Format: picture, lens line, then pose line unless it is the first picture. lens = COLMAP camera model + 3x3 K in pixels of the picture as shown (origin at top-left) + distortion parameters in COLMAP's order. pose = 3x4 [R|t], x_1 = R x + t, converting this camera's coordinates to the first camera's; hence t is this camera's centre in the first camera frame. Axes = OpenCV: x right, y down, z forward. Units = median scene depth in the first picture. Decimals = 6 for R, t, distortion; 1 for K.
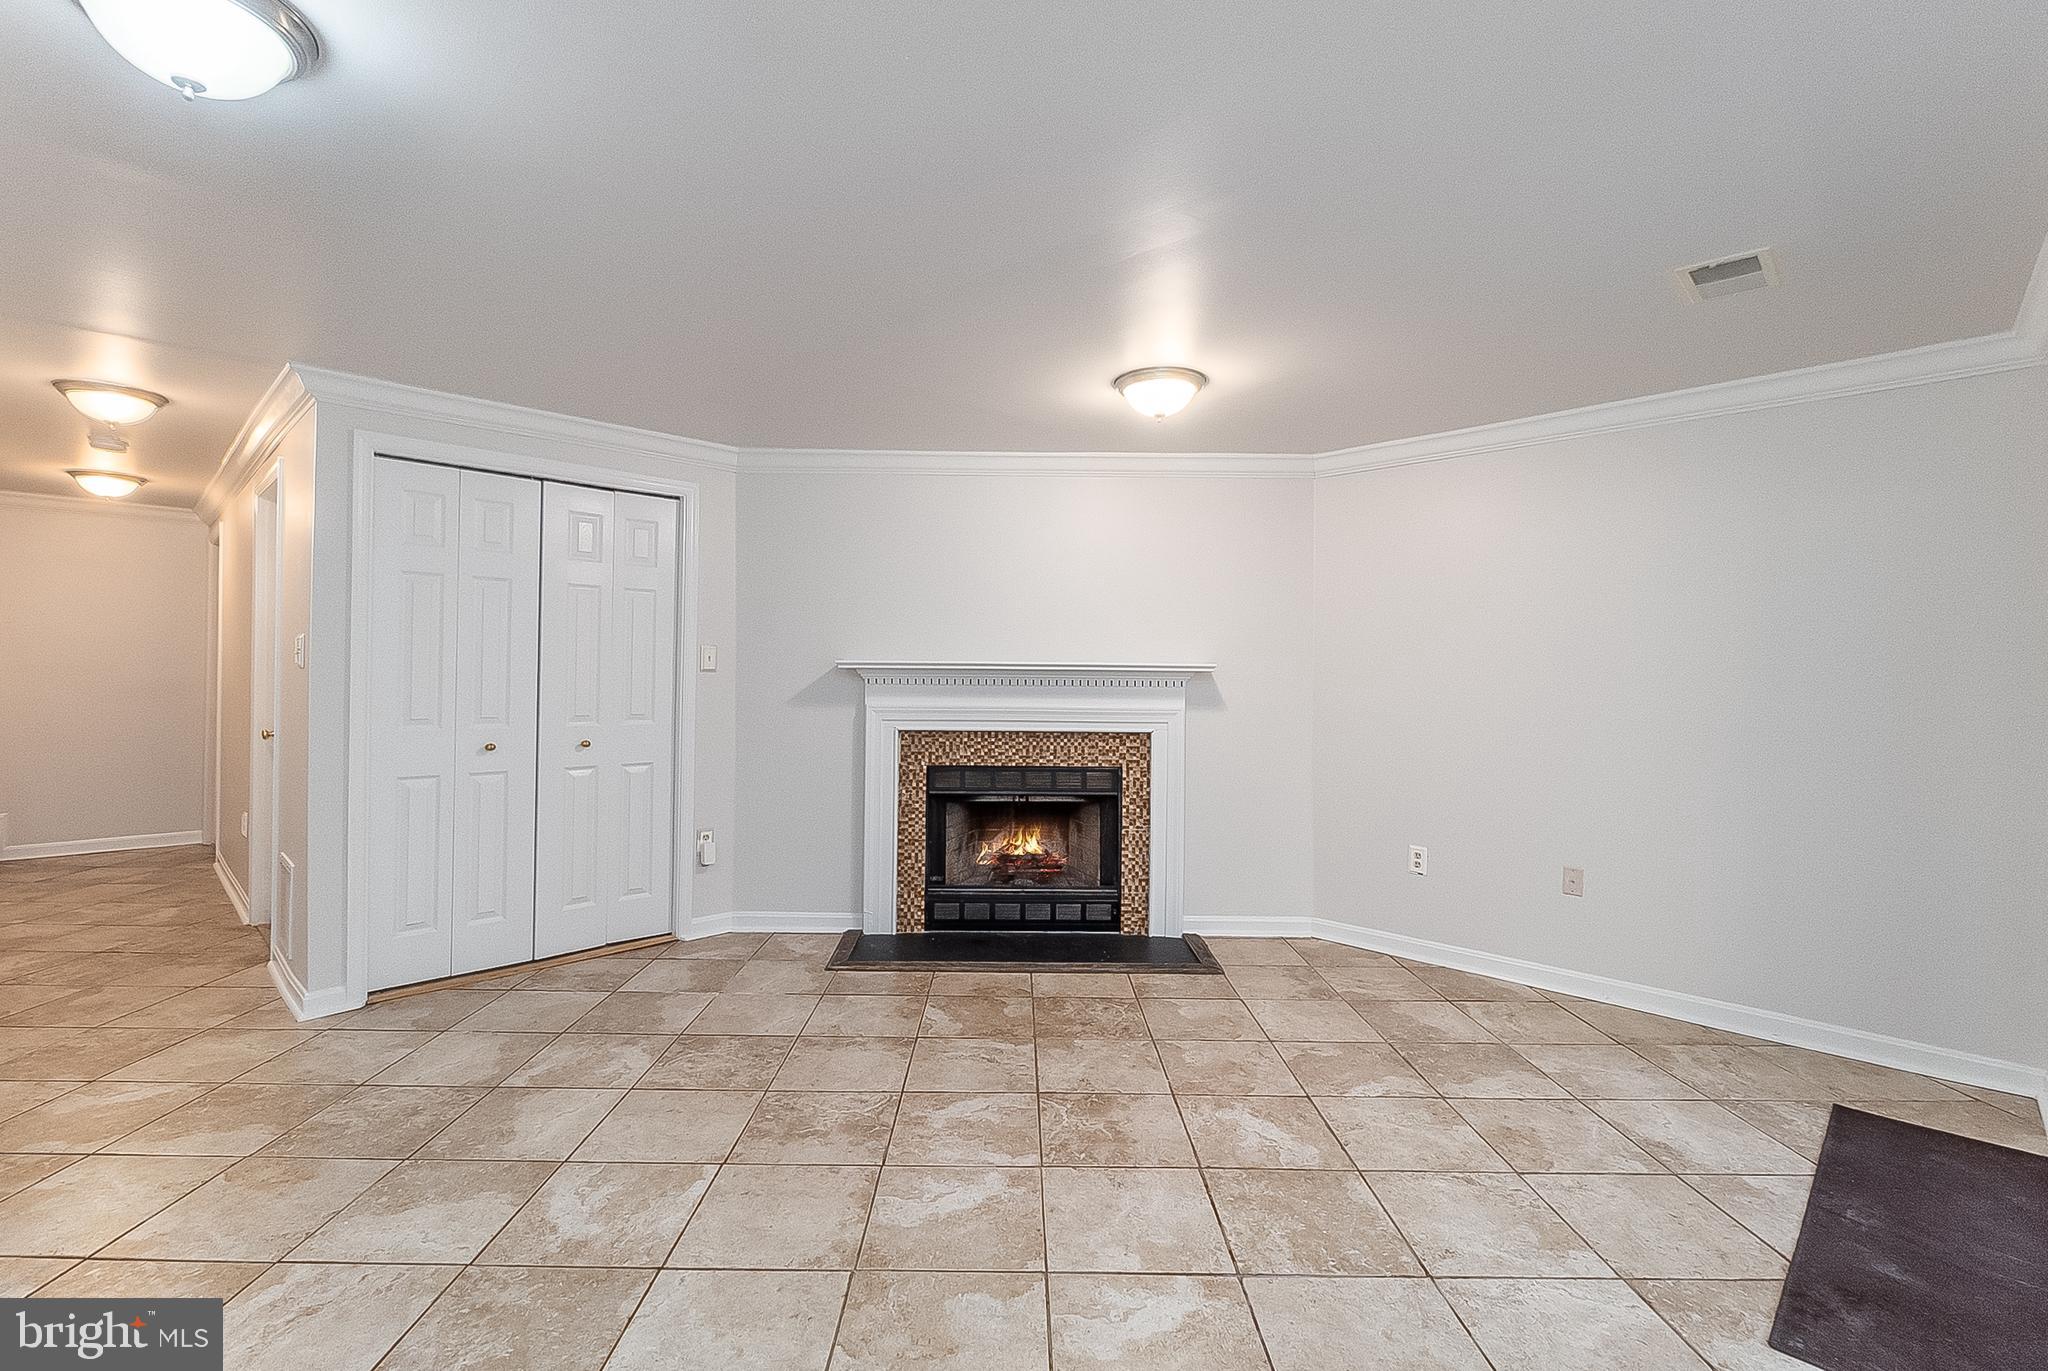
lens RADIAL K [[915.3, 0, 1020.8], [0, 915.3, 681.1], [0, 0, 1]] dist [-0.004585, -0.000393]
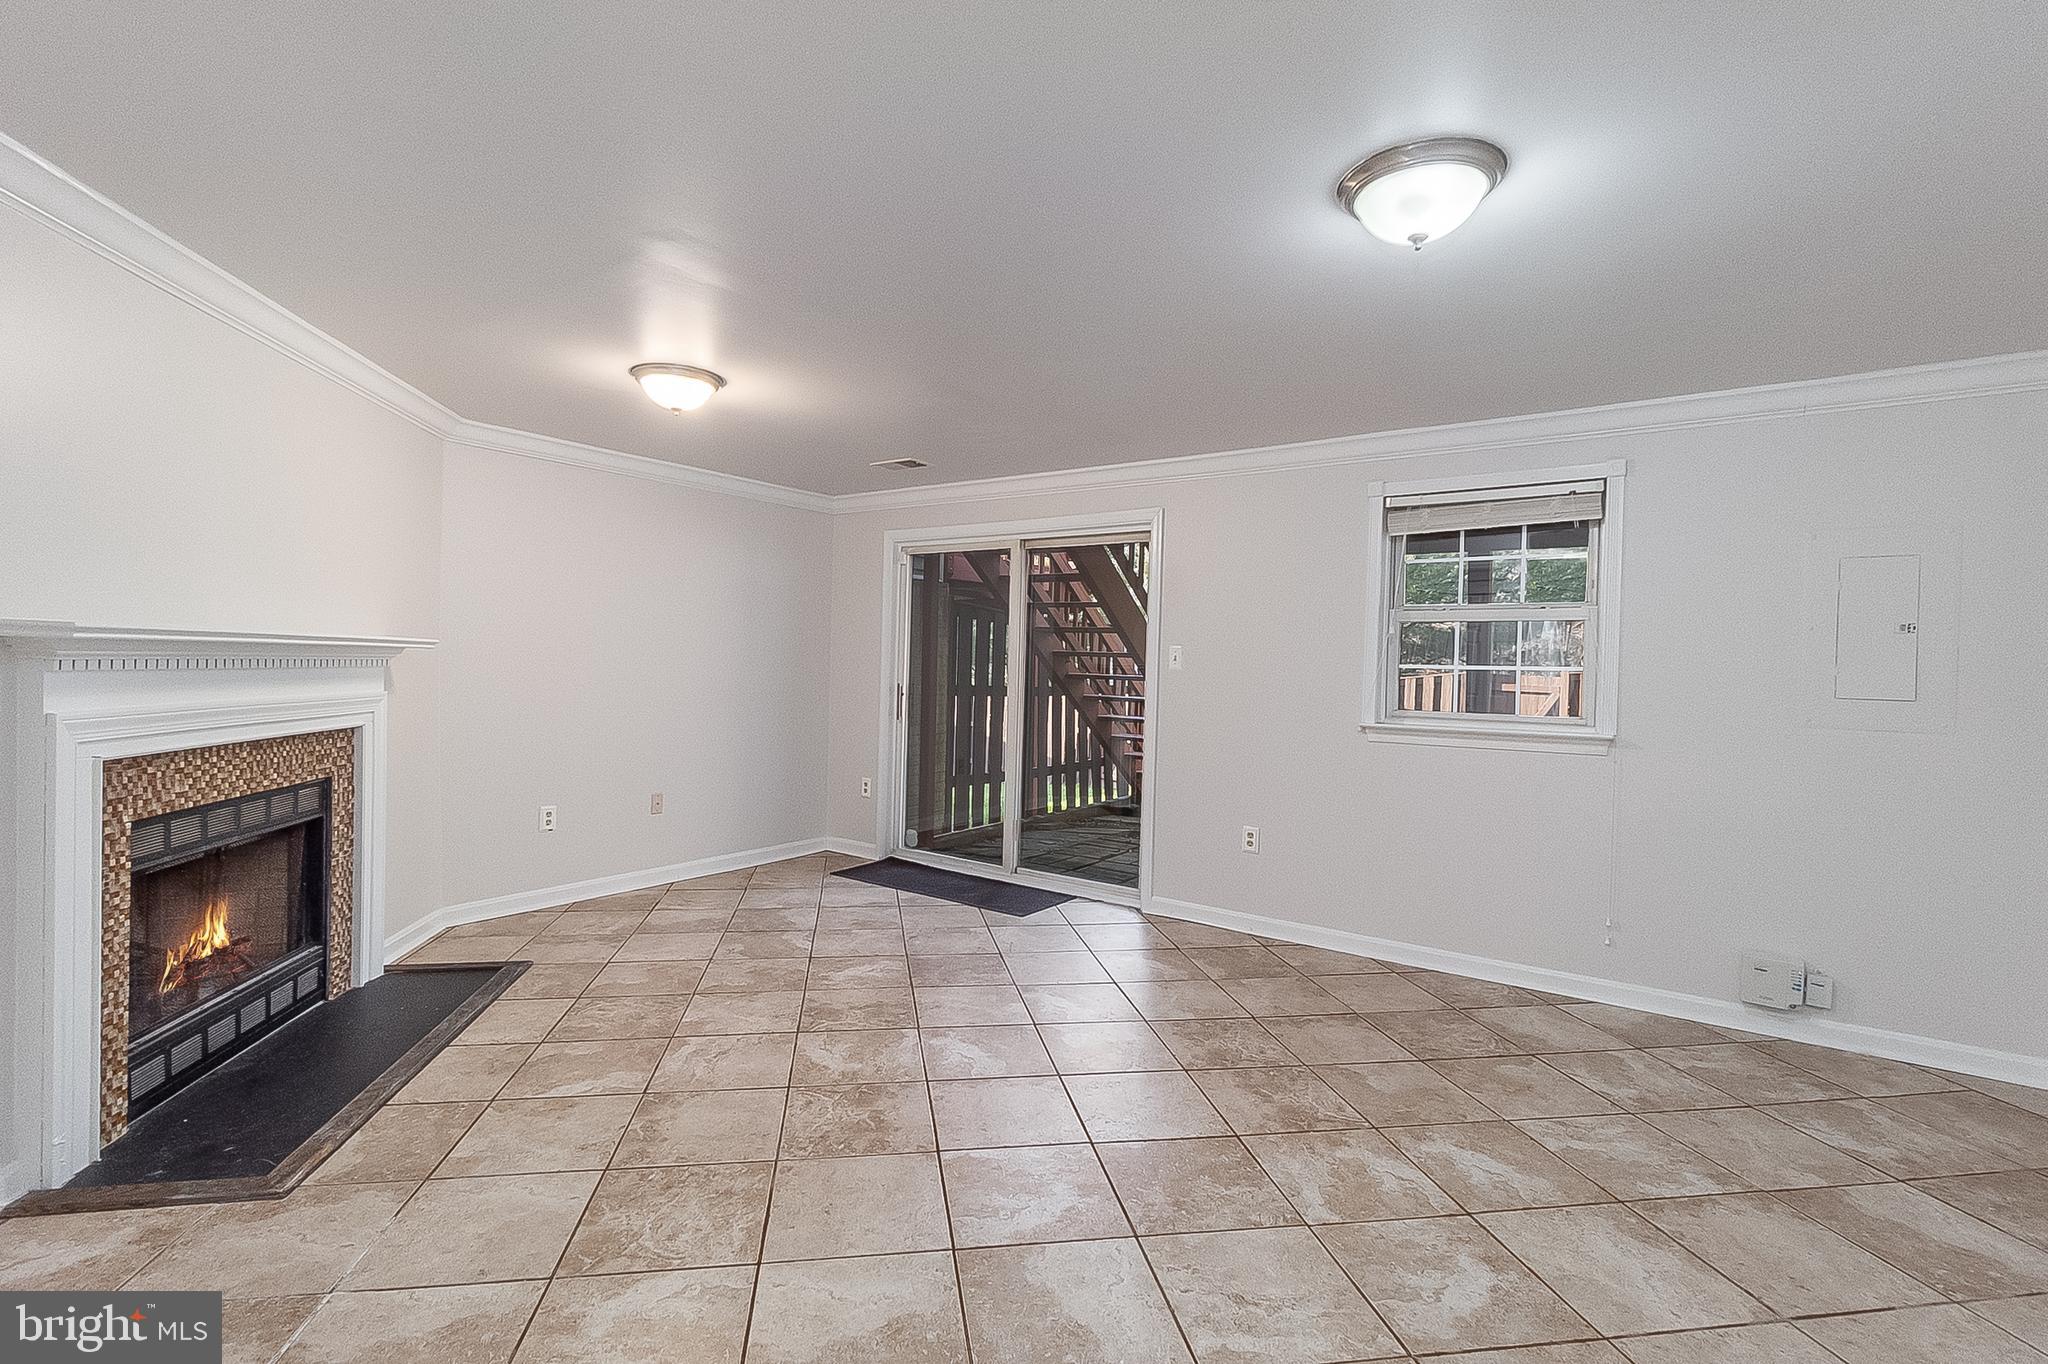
lens RADIAL K [[894.2, 0, 1024.0], [0, 894.2, 682.0], [0, 0, 1]] dist [-0.018170, -0.000128]
pose [[-0.152477, -0.033784, 0.987729, -0.784127], [-0.012147, 0.999404, 0.032308, -0.014185], [-0.988232, -0.007072, -0.152796, 0.642504]]
